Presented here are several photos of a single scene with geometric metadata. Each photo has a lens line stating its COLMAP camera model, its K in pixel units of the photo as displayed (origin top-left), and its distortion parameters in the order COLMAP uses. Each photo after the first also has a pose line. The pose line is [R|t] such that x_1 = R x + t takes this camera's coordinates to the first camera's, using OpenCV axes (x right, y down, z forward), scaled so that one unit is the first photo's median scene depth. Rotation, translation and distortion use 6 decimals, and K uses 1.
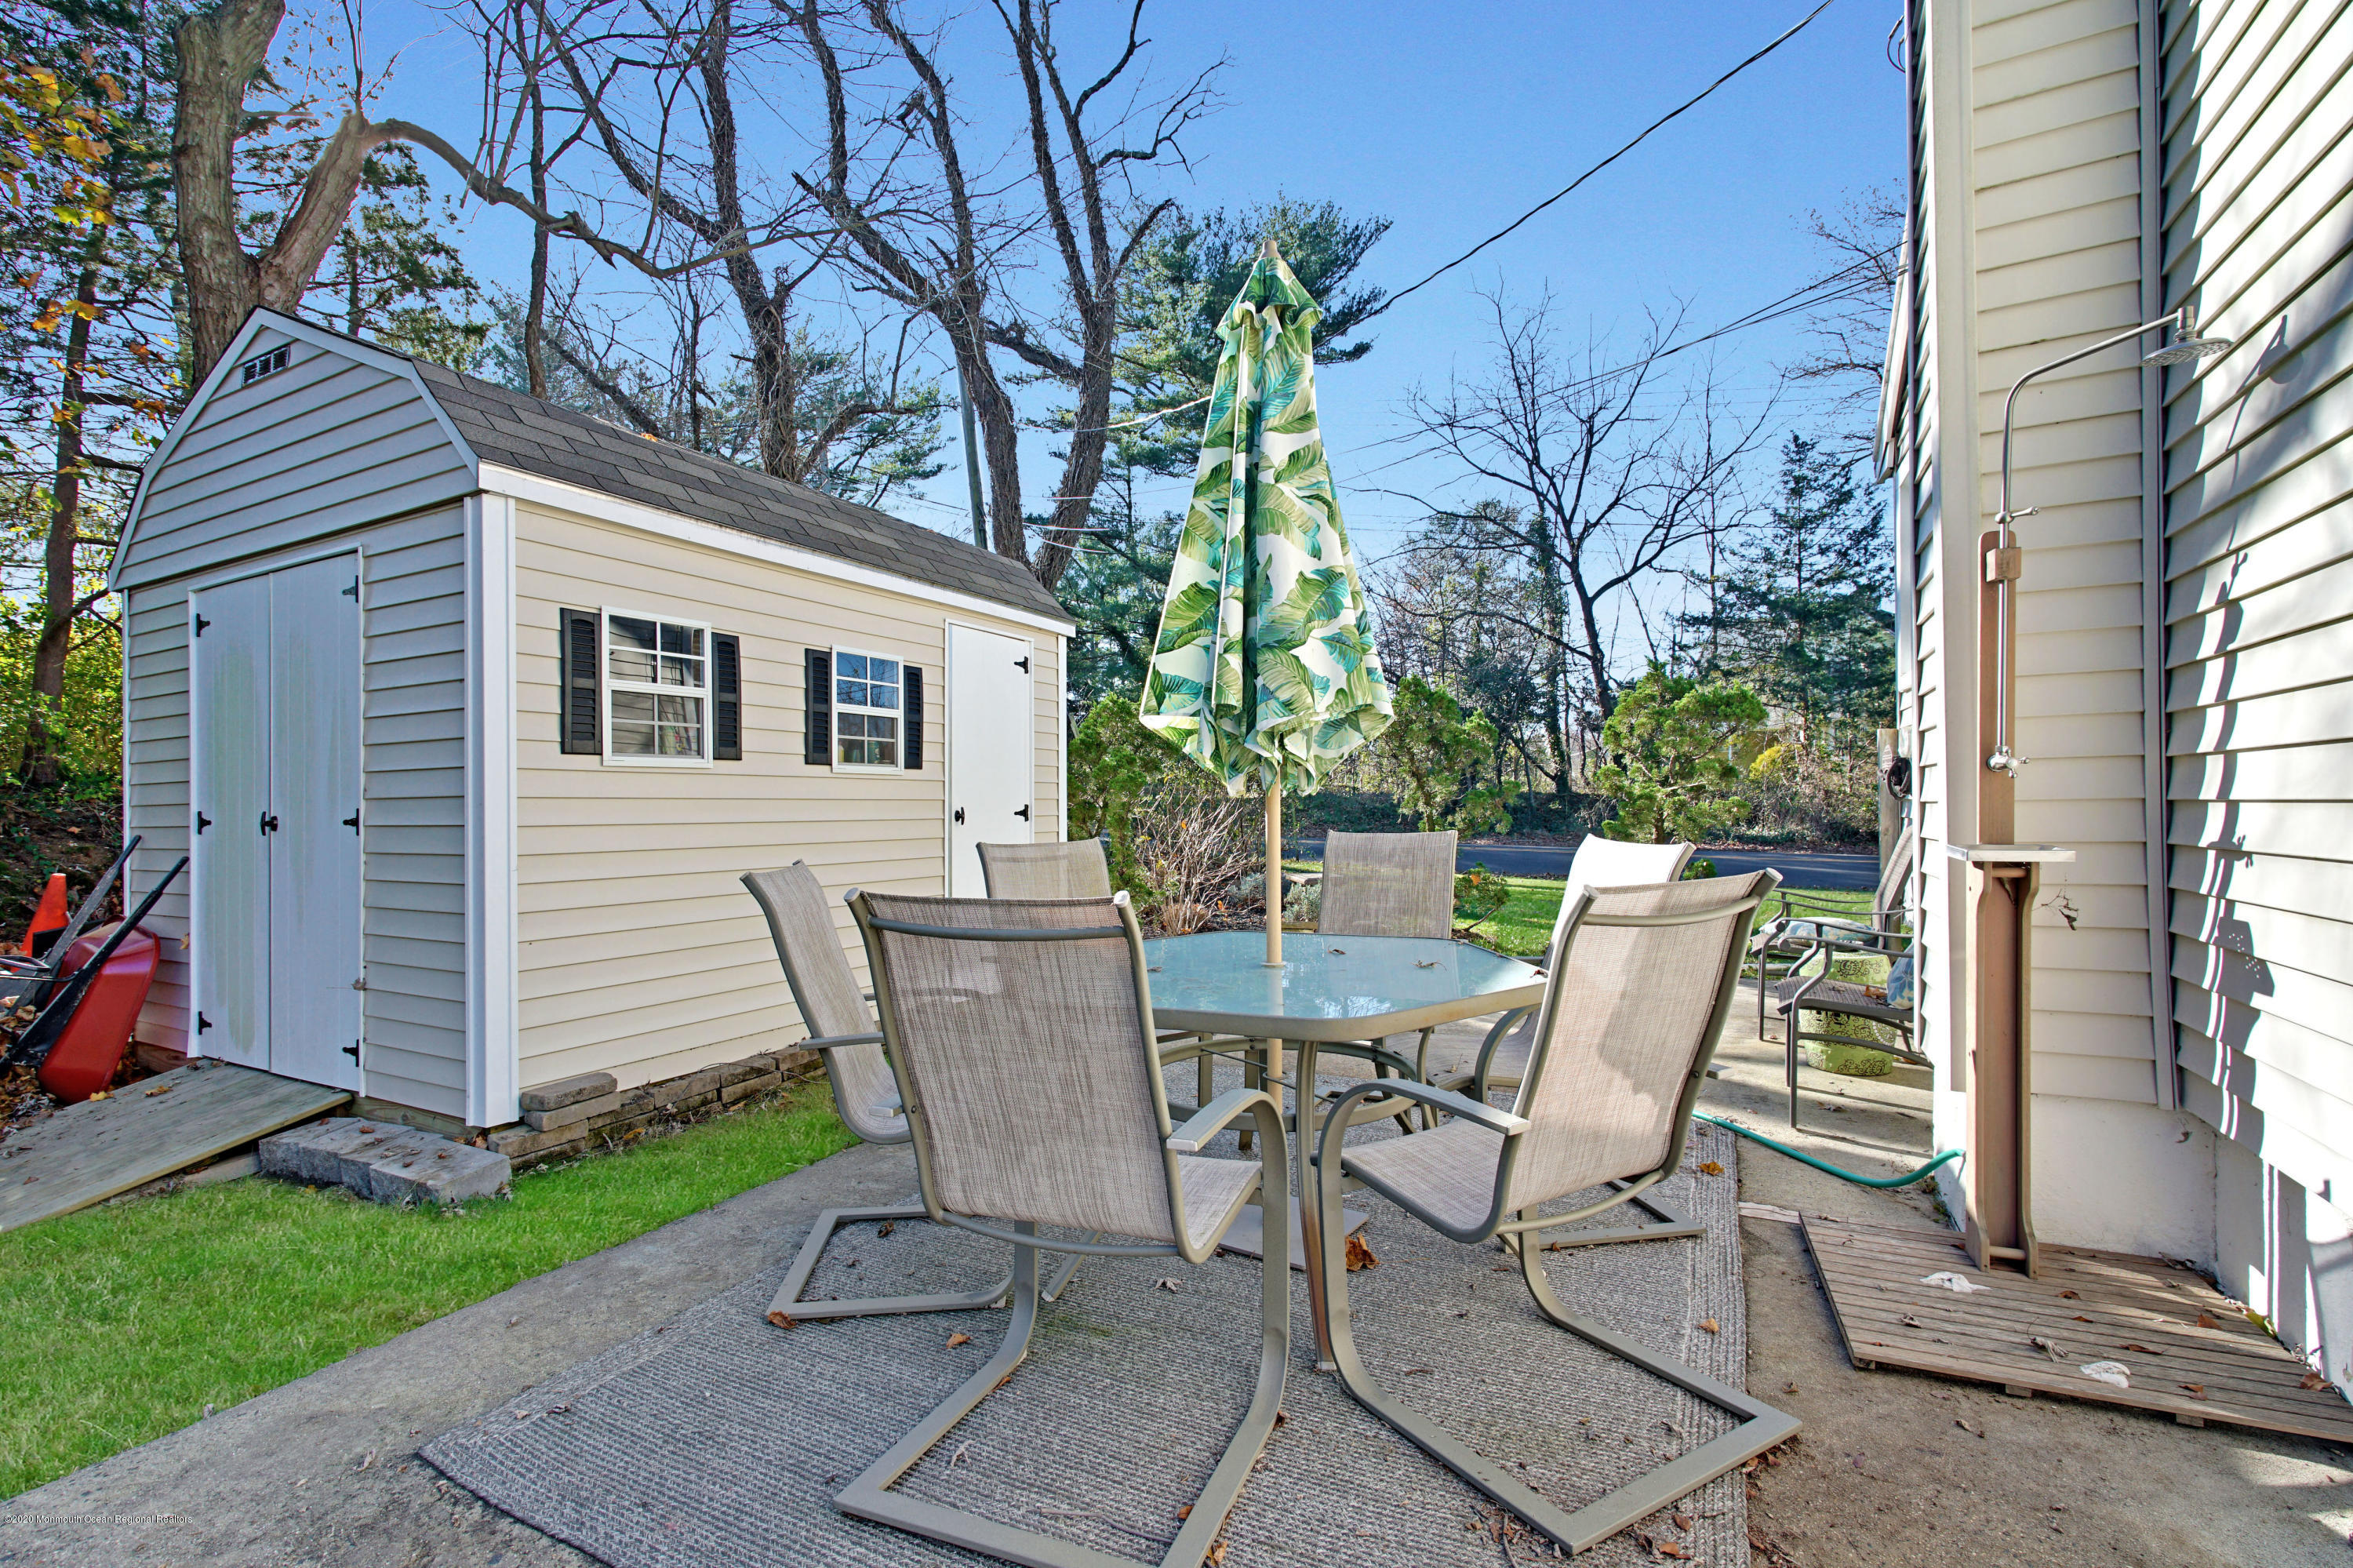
lens RADIAL K [[1041.9, 0, 1166.1], [0, 1041.9, 794.7], [0, 0, 1]] dist [-0.002169, 0.000624]
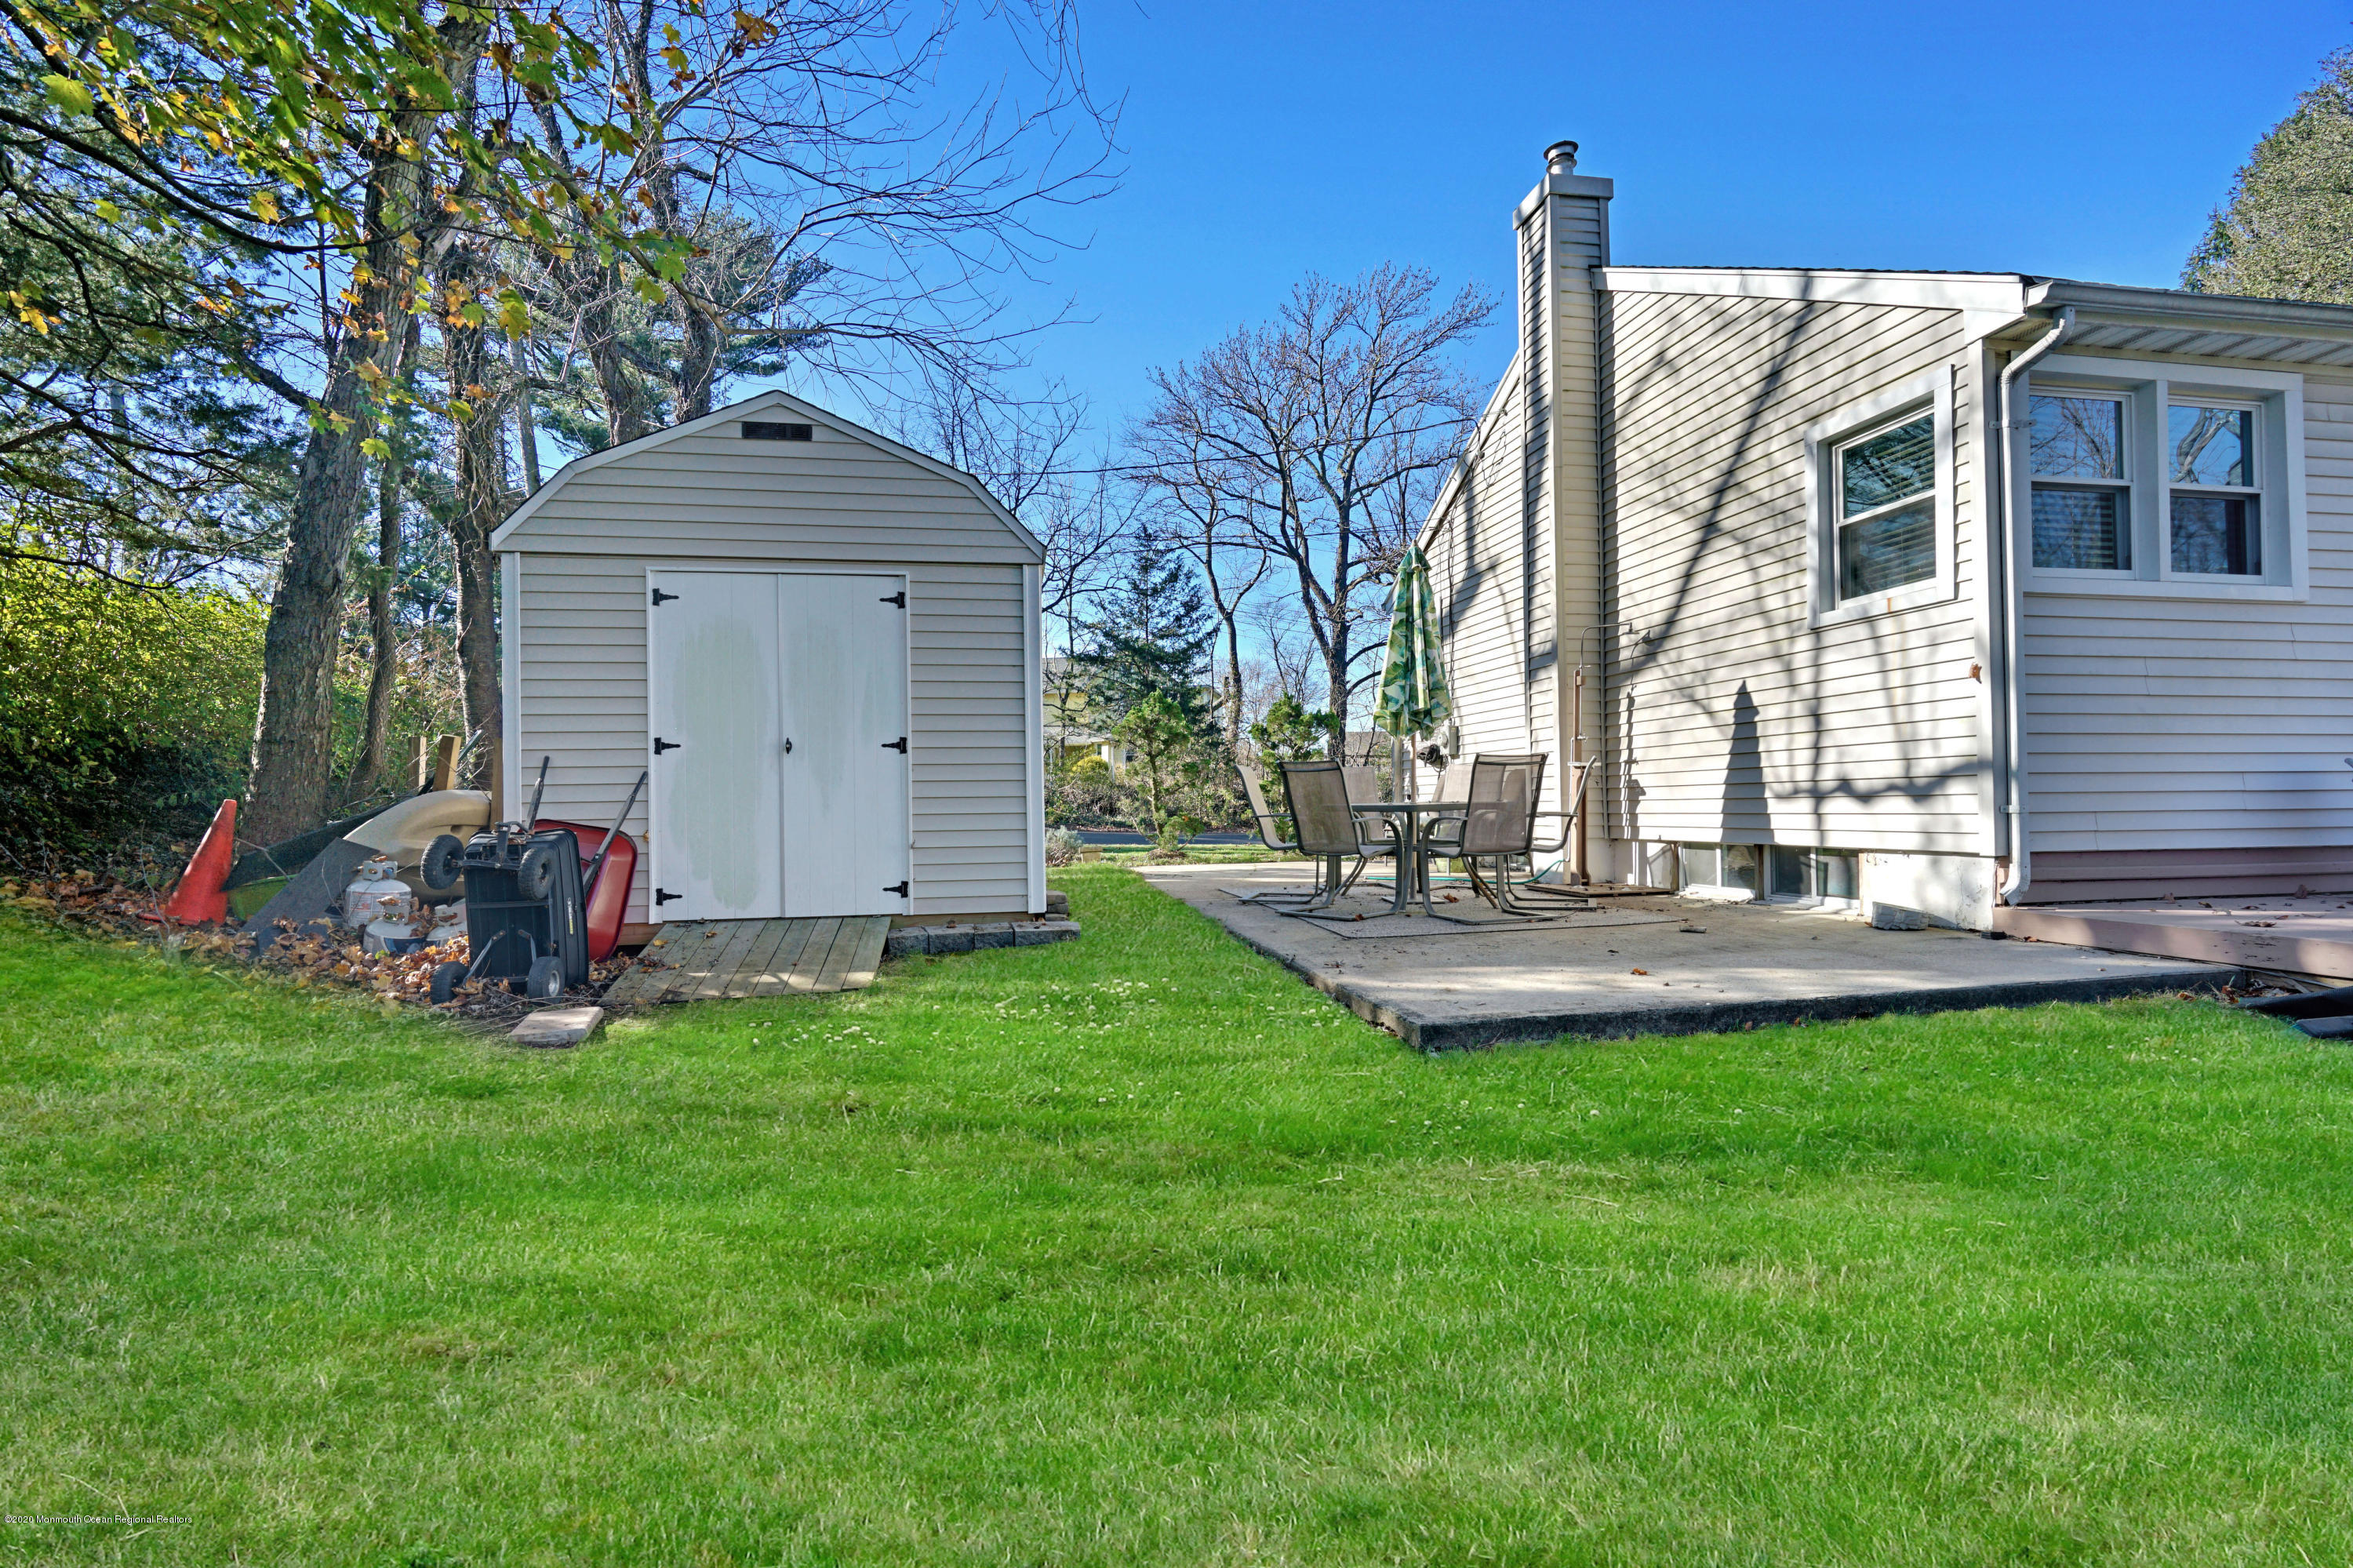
lens RADIAL K [[1041.9, 0, 1171.8], [0, 1041.9, 781.0], [0, 0, 1]] dist [-0.002169, 0.000624]
pose [[0.781385, 0.016350, 0.623834, -1.049700], [-0.001679, 0.999708, -0.024099, 0.086050], [-0.624046, 0.017783, 0.781185, -0.367843]]
